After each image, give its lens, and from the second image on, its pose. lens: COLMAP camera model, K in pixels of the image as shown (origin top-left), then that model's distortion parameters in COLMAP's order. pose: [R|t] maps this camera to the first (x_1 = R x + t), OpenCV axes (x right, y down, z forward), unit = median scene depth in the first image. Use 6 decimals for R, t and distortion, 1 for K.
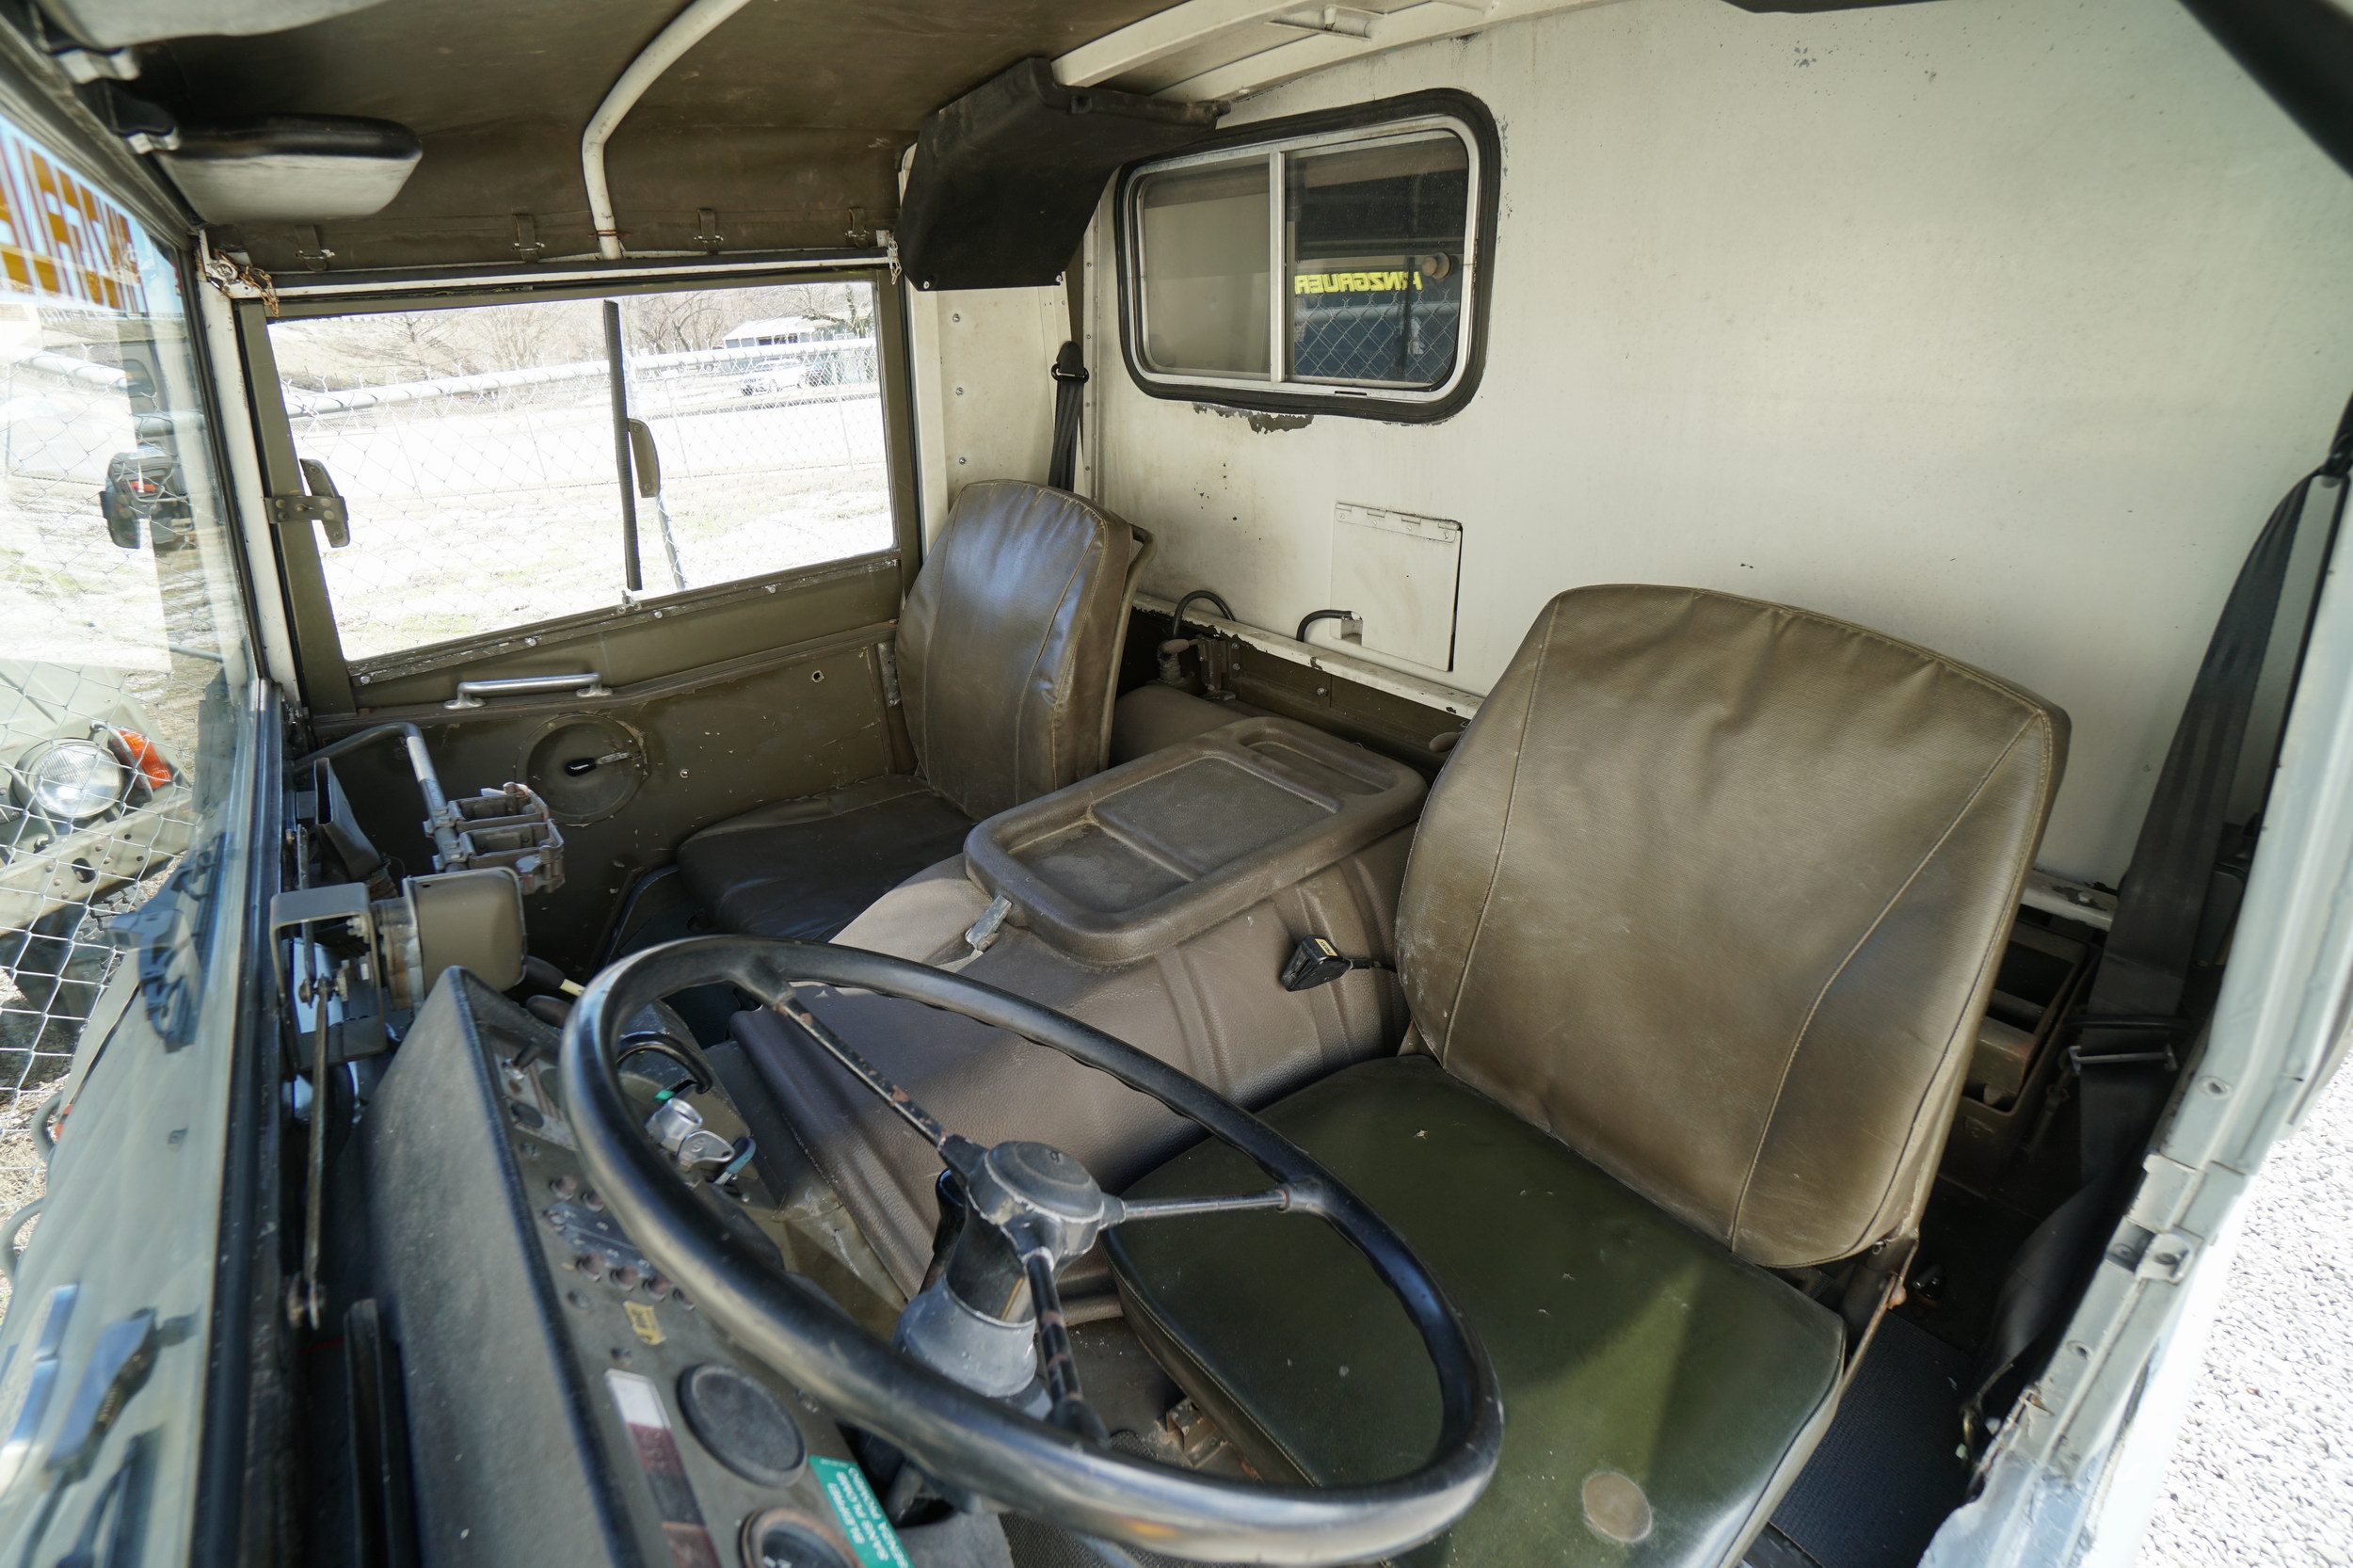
lens RADIAL K [[1033.5, 0, 1172.2], [0, 1033.5, 790.9], [0, 0, 1]] dist [-0.060115, 0.020310]
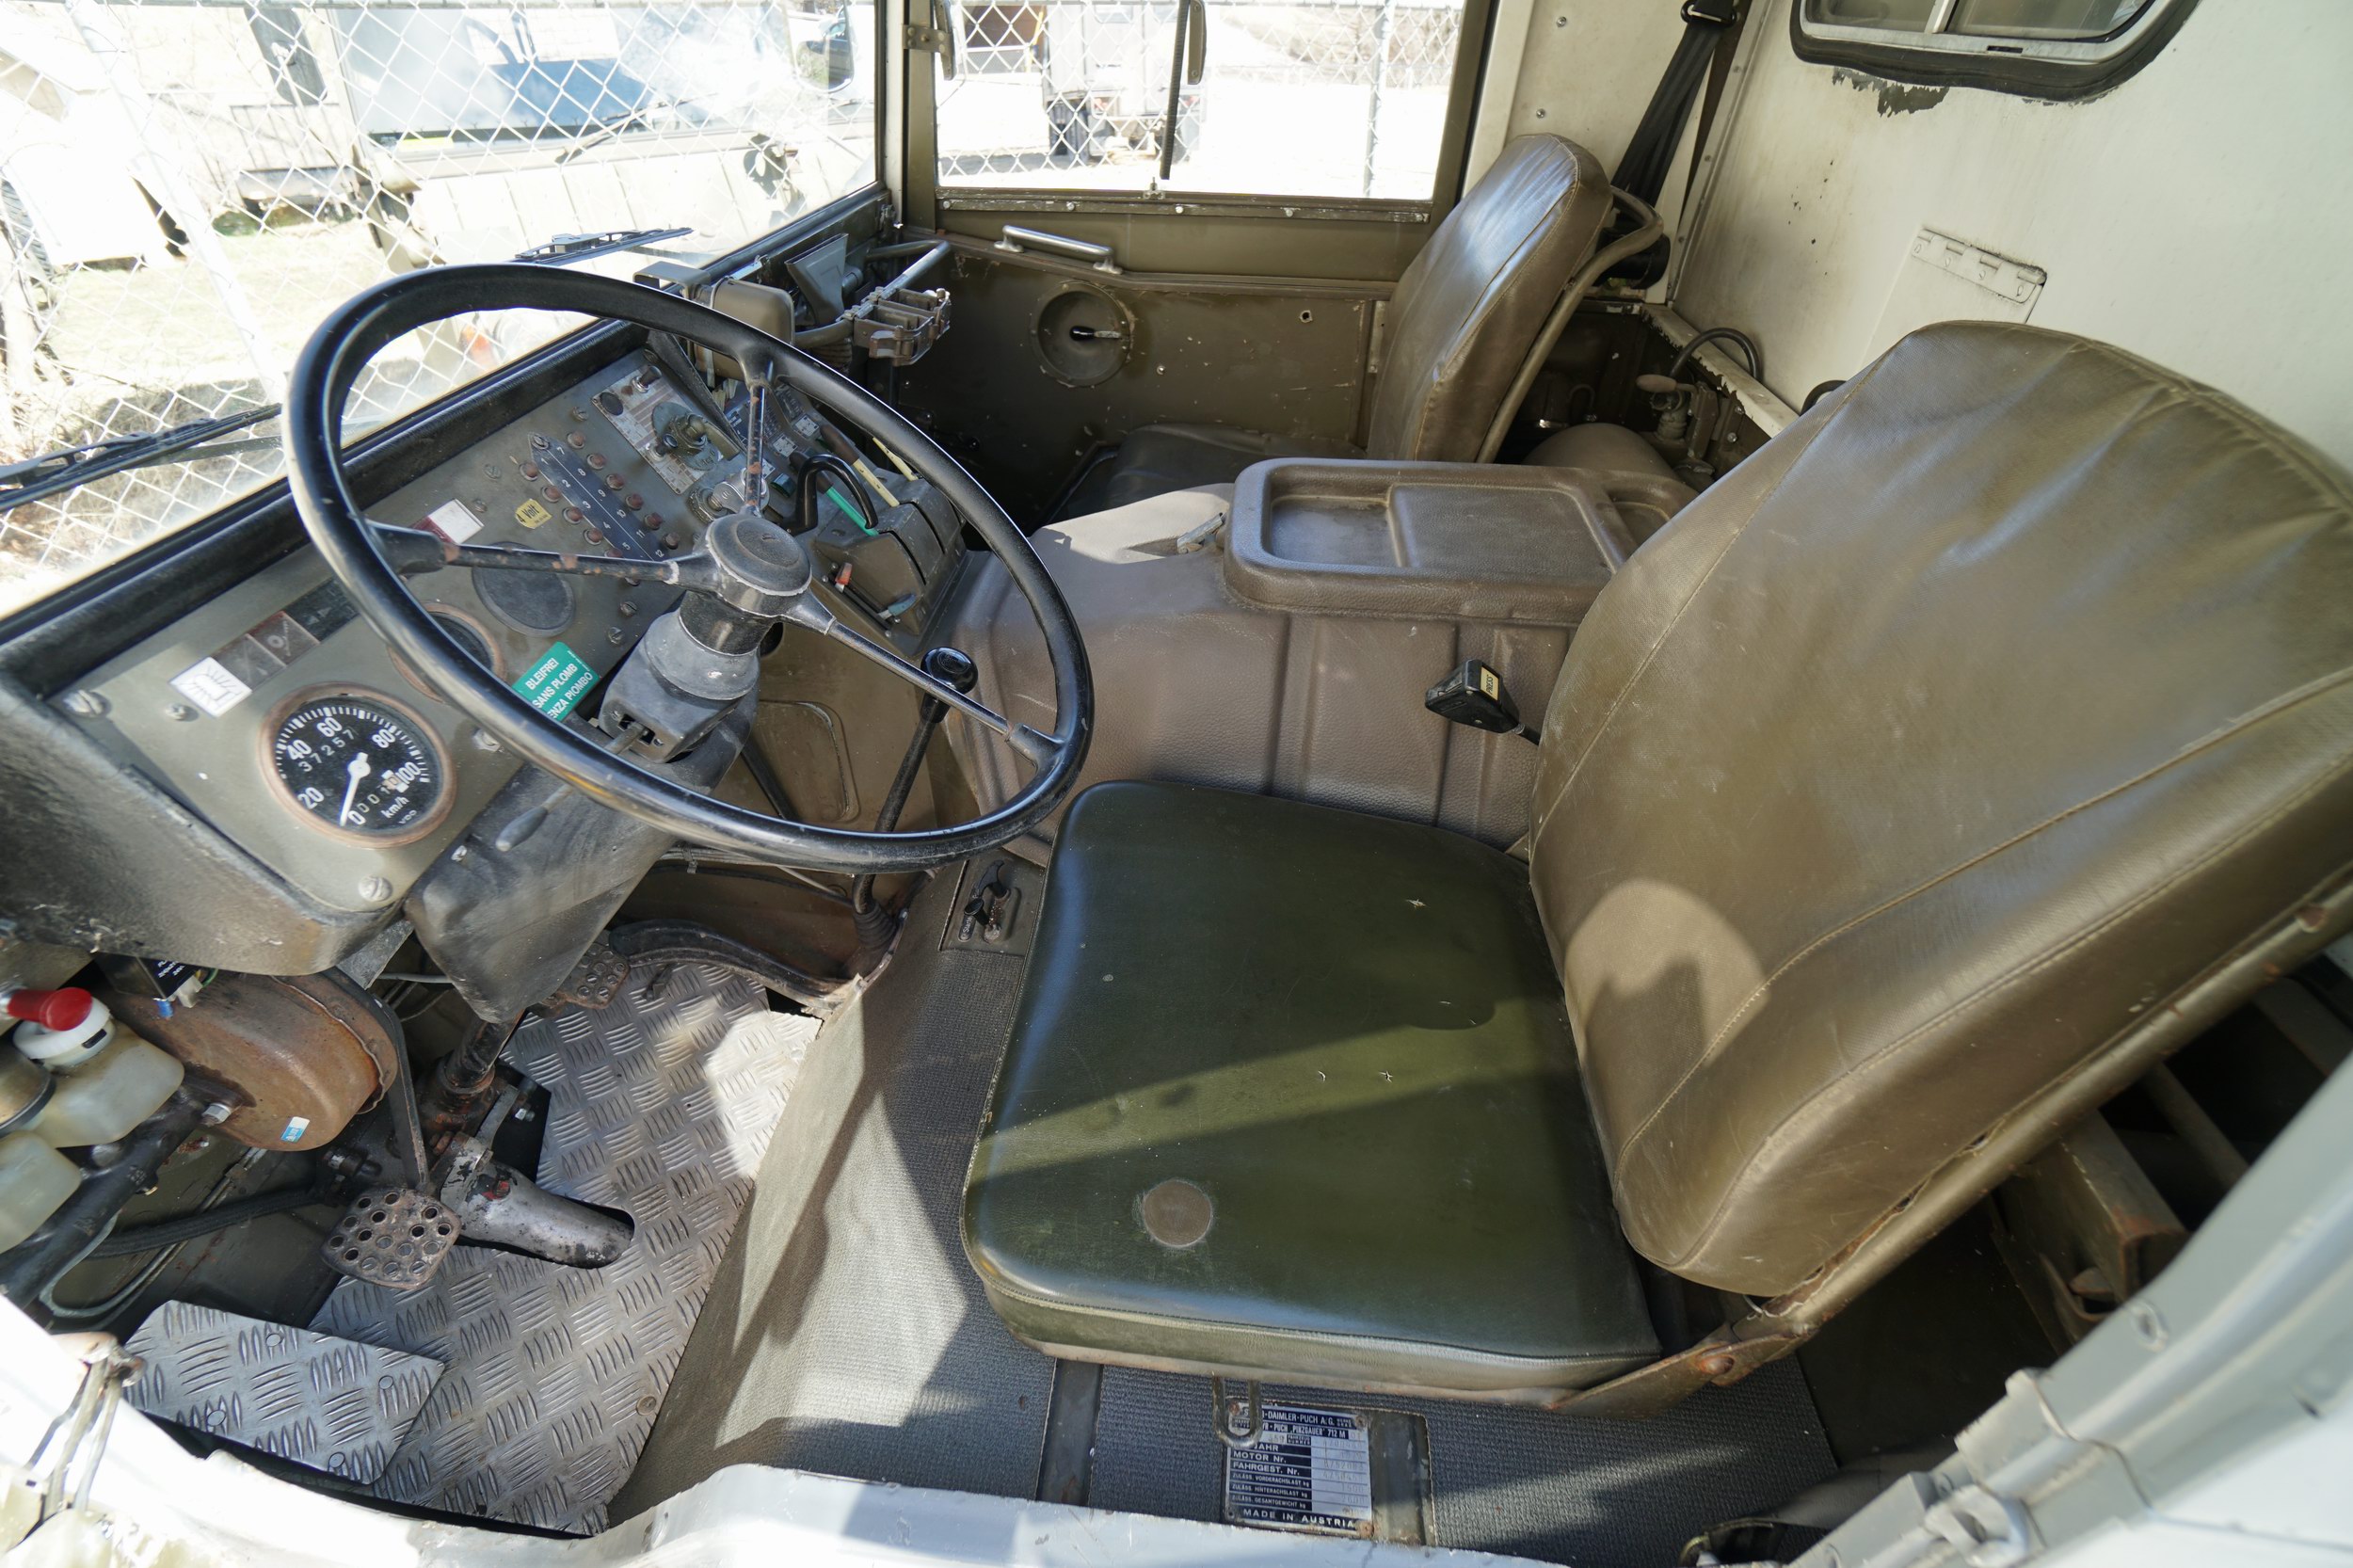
lens RADIAL K [[1033.5, 0, 1156.0], [0, 1033.5, 790.2], [0, 0, 1]] dist [-0.060115, 0.020310]
pose [[0.711770, 0.474745, -0.517688, 0.336330], [-0.346726, 0.878430, 0.328849, 0.022204], [0.610872, -0.054569, 0.789846, 0.107241]]
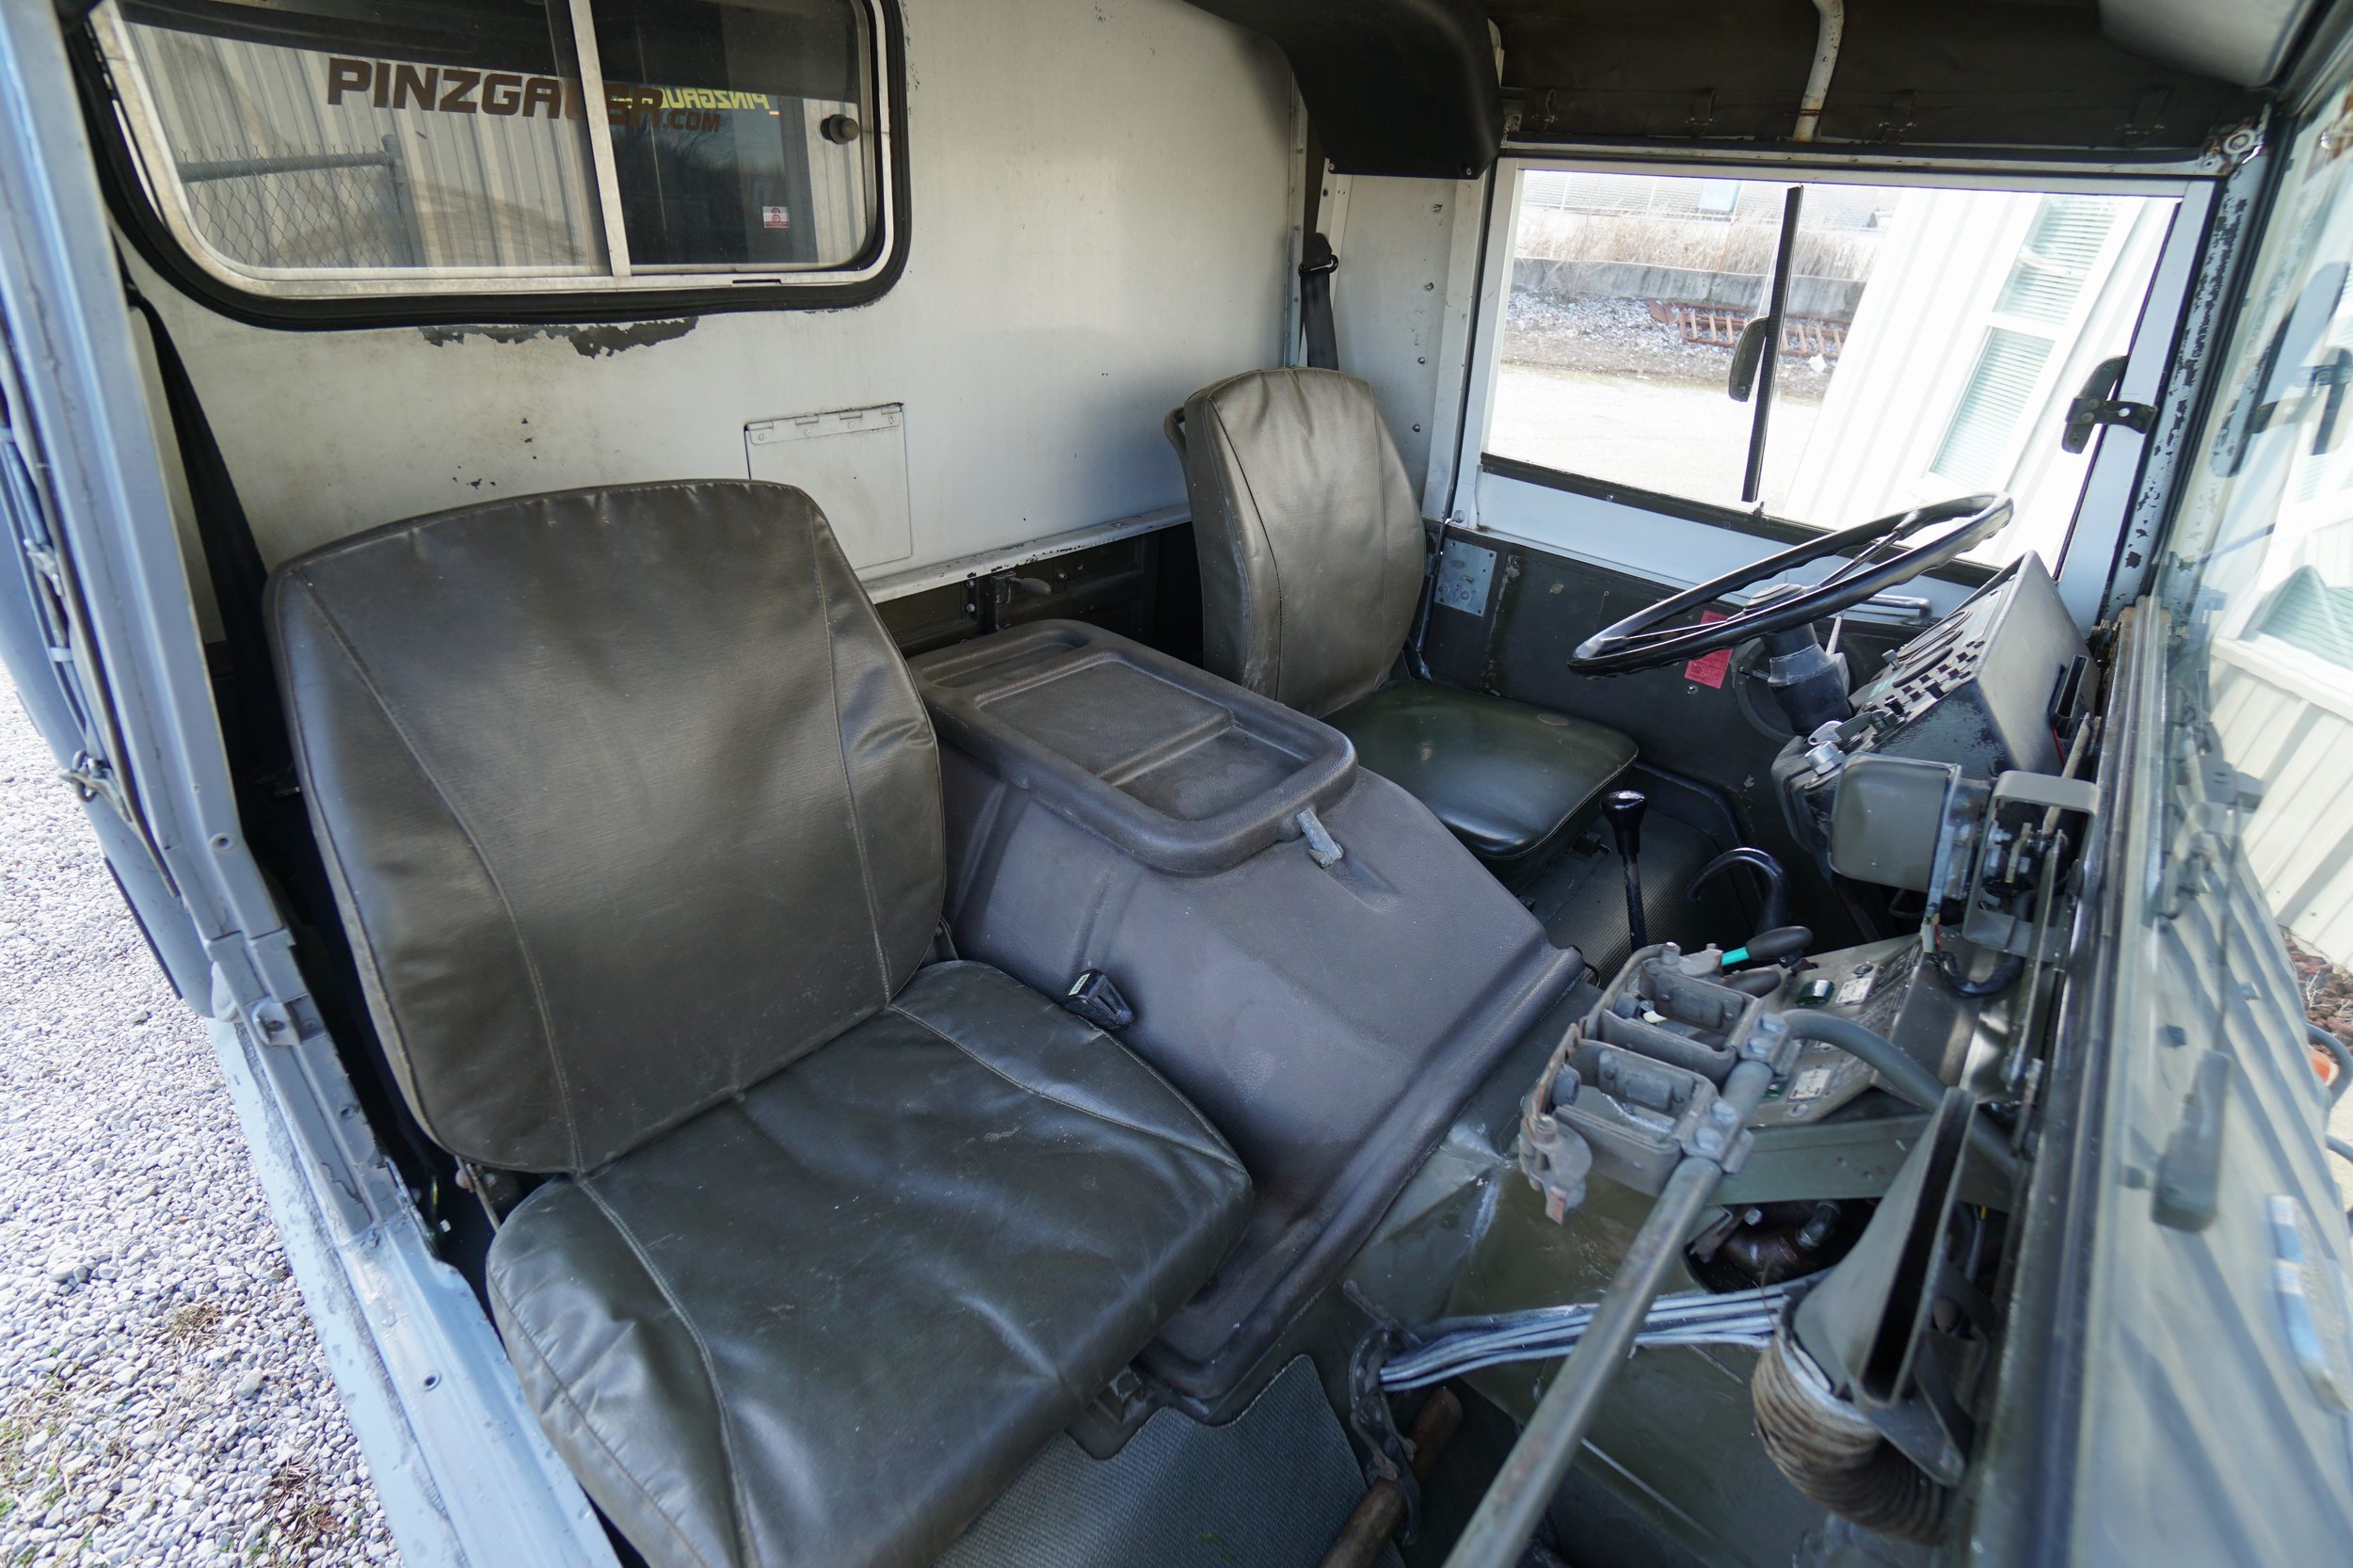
lens RADIAL K [[1033.5, 0, 1181.9], [0, 1033.5, 780.8], [0, 0, 1]] dist [-0.060115, 0.020310]
pose [[-0.167548, -0.473907, 0.864488, -0.741864], [0.381166, 0.777553, 0.500124, -0.342774], [-0.909198, 0.413308, 0.050360, 0.792020]]
